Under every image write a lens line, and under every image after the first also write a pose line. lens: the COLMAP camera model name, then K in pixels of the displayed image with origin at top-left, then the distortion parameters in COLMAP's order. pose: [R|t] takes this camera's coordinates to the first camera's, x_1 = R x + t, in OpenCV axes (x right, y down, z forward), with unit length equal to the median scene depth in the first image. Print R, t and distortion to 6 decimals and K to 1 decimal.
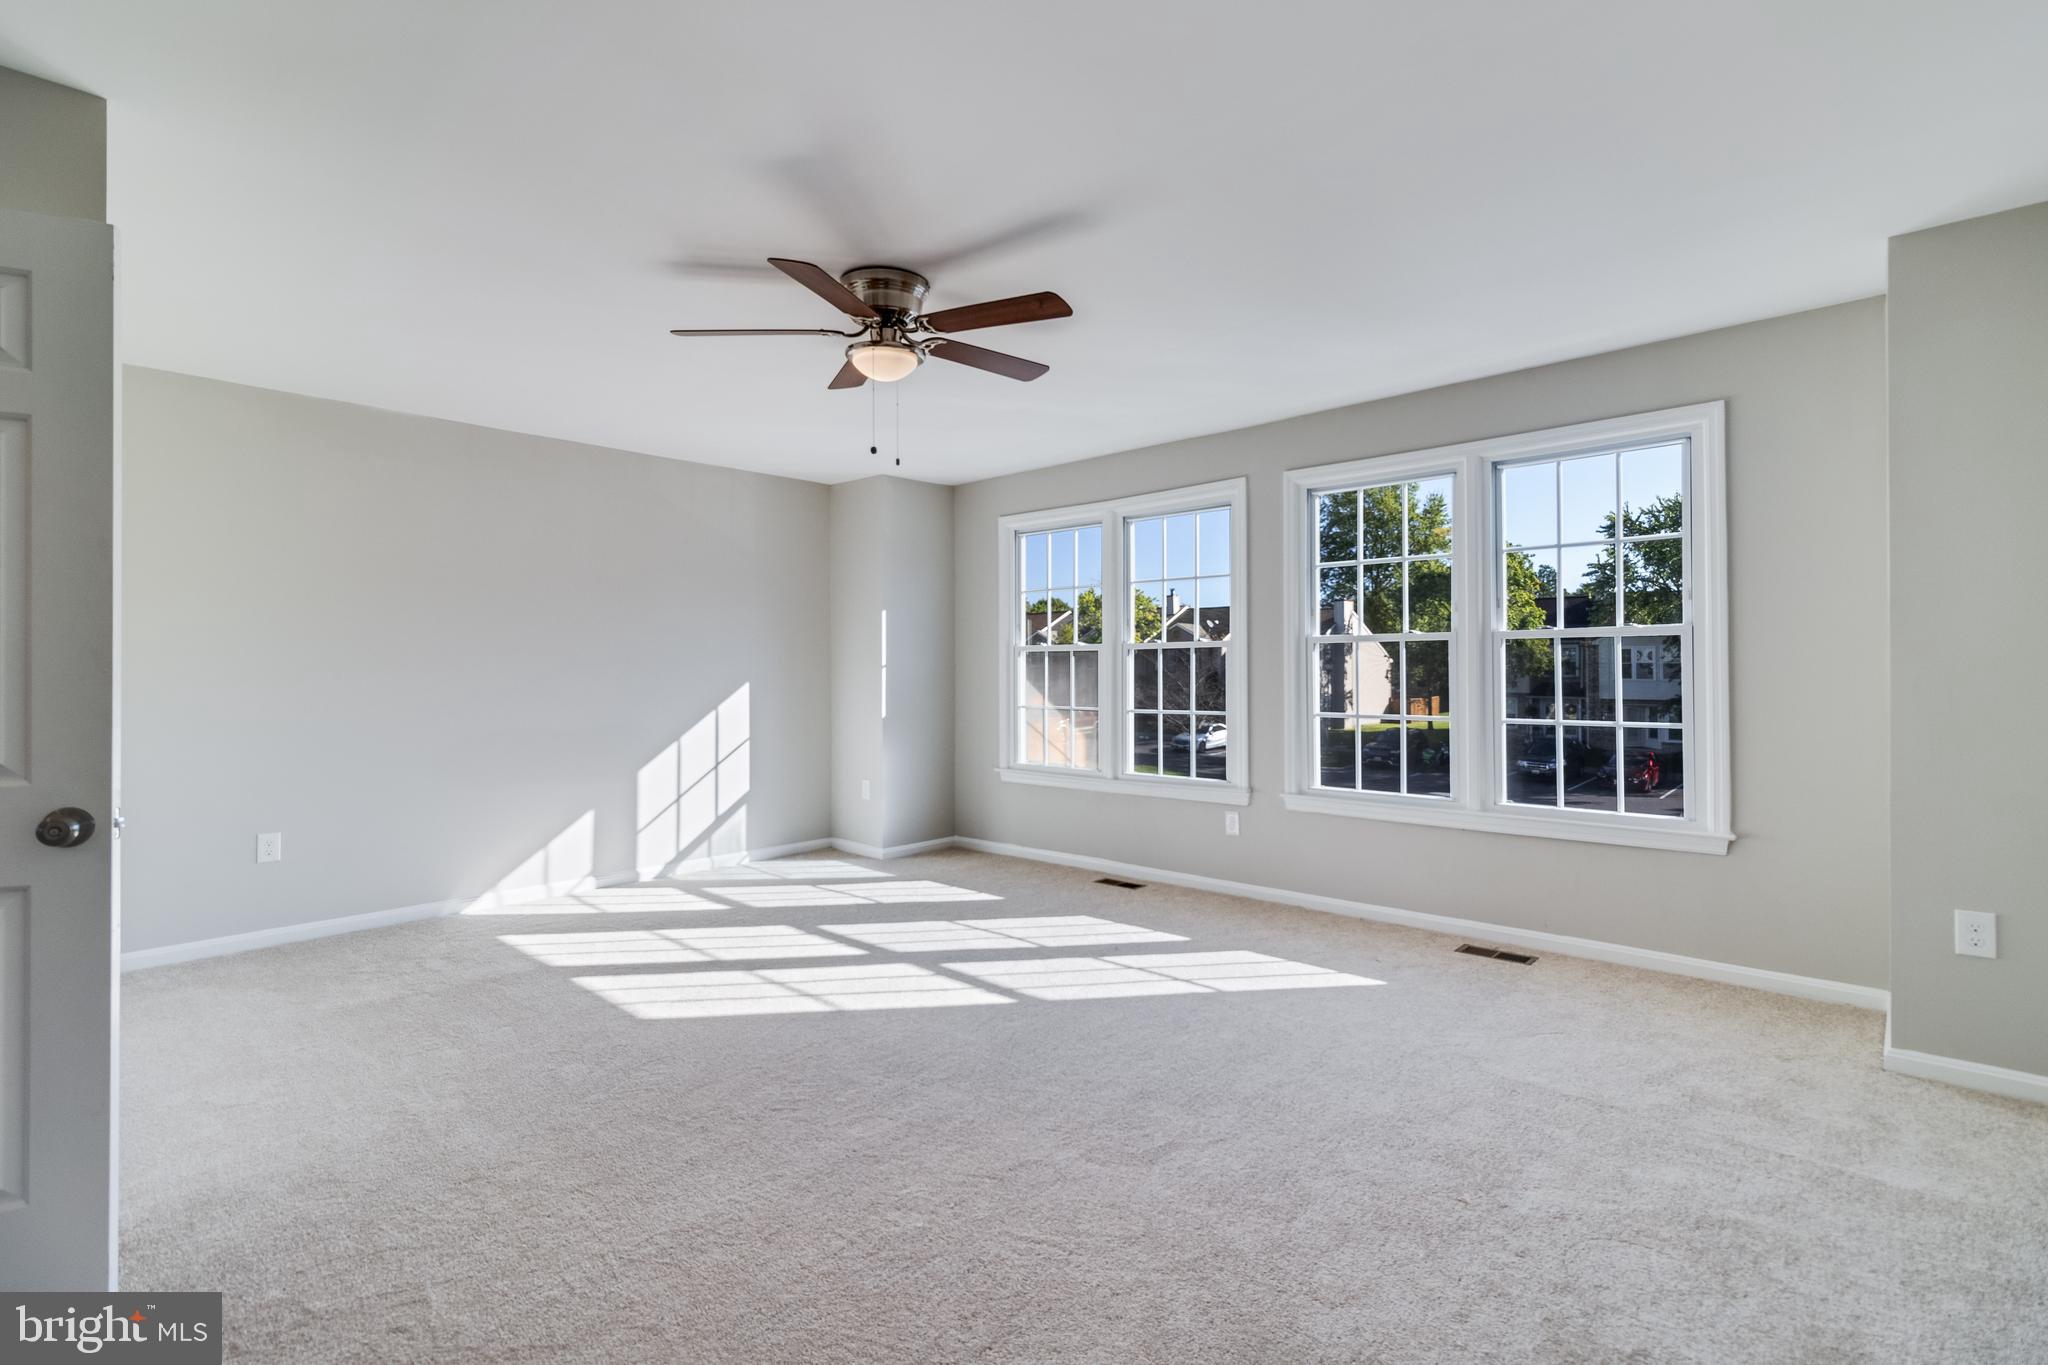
lens RADIAL K [[947.3, 0, 1036.2], [0, 947.3, 670.9], [0, 0, 1]] dist [0.000680, 0.000133]
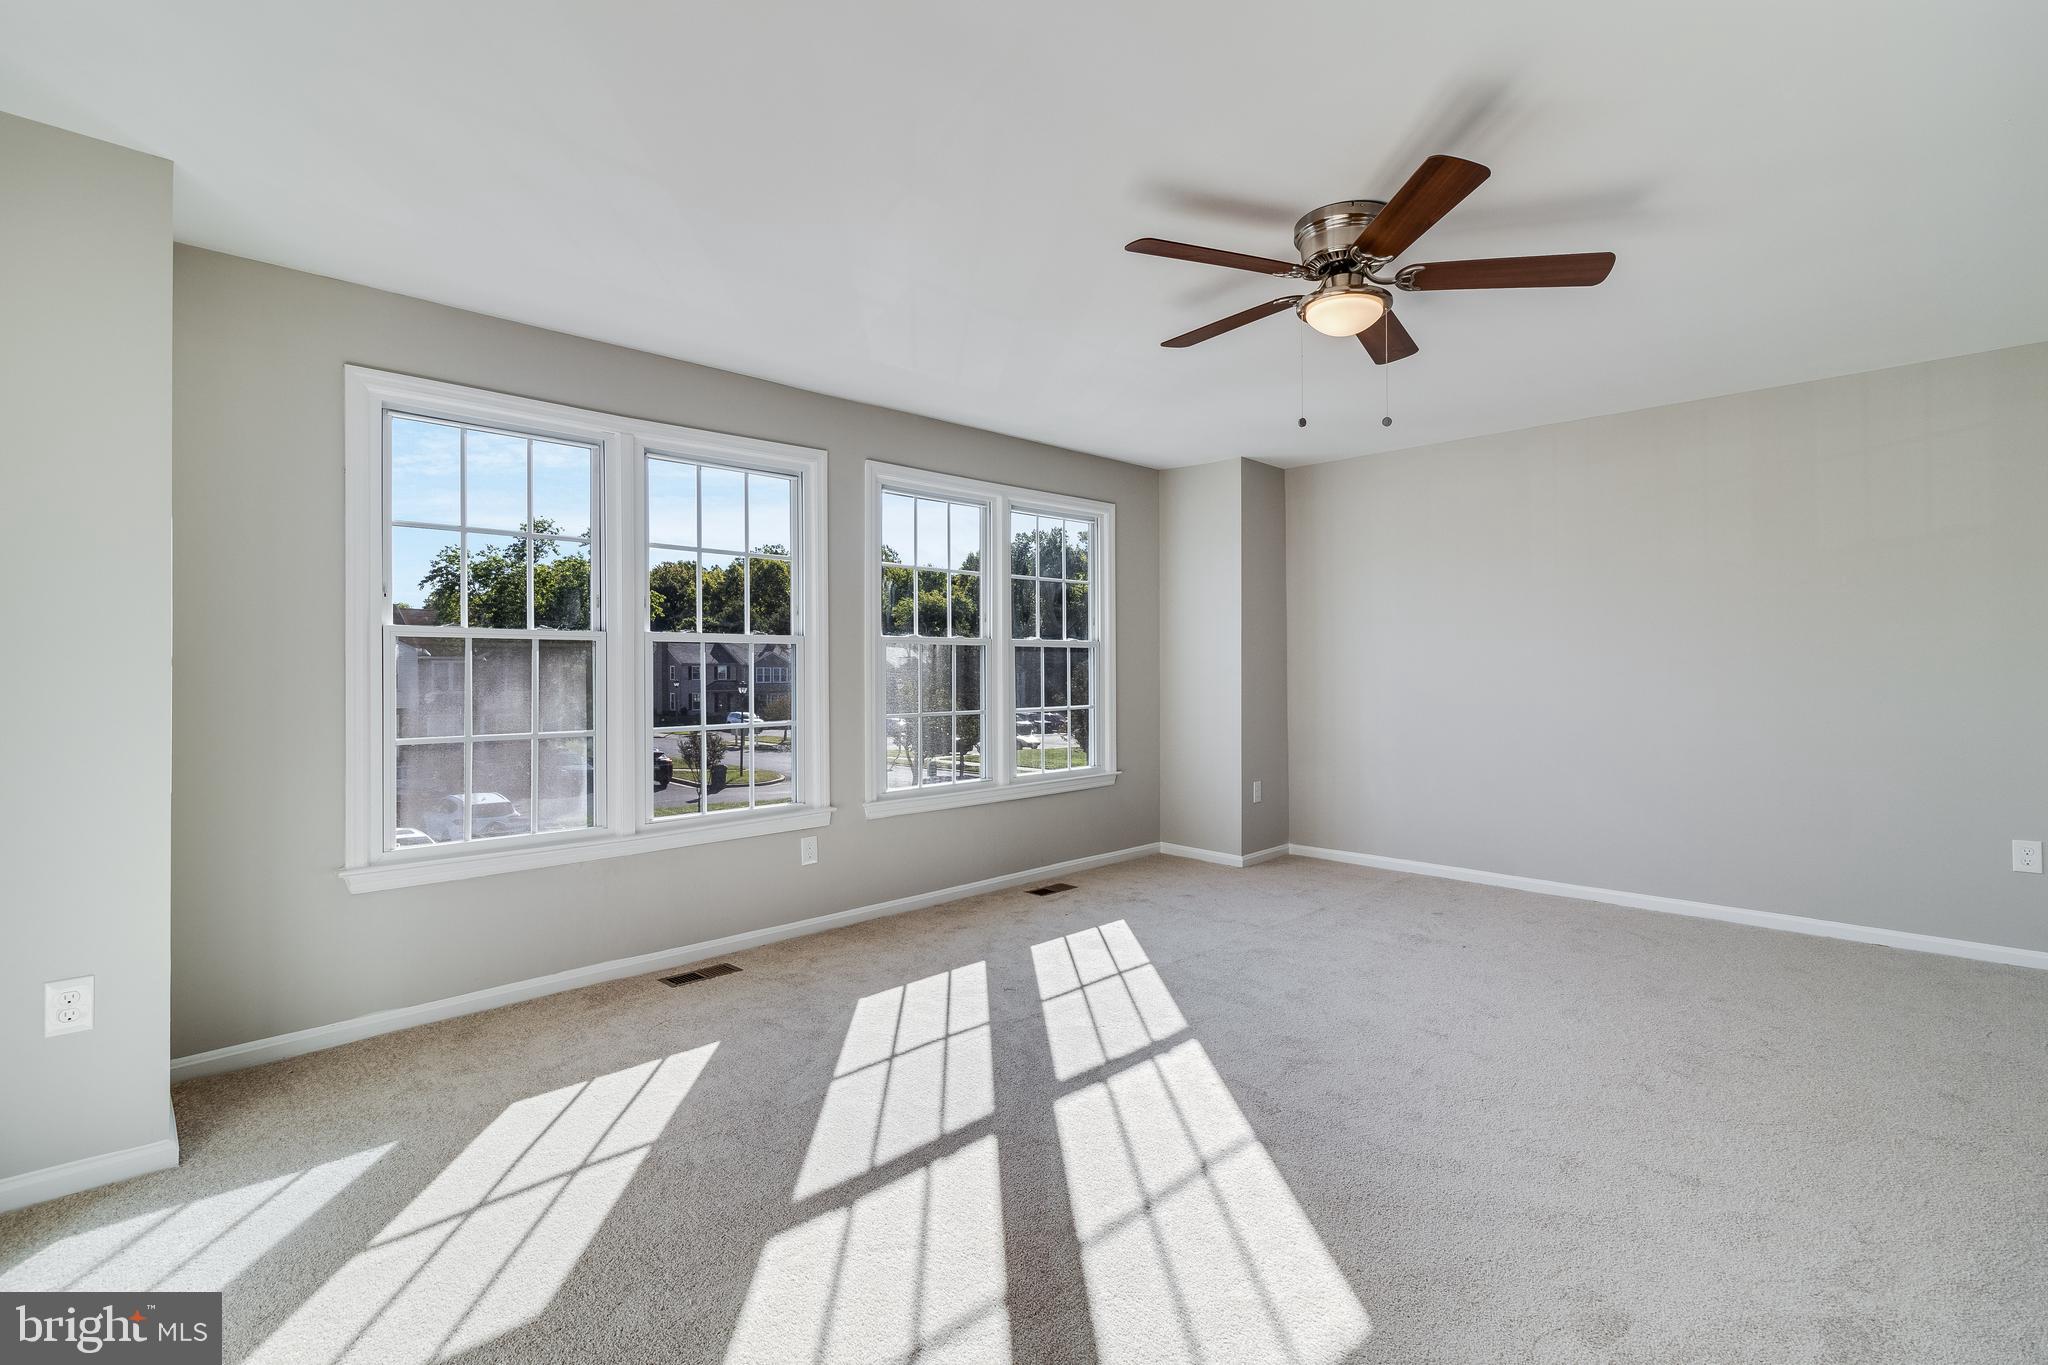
lens RADIAL K [[947.3, 0, 1036.2], [0, 947.3, 670.9], [0, 0, 1]] dist [0.000680, 0.000133]
pose [[0.031932, -0.015636, 0.999368, -0.788141], [-0.015012, 0.999757, 0.016122, -0.023047], [-0.999377, -0.015517, 0.031689, 0.934857]]
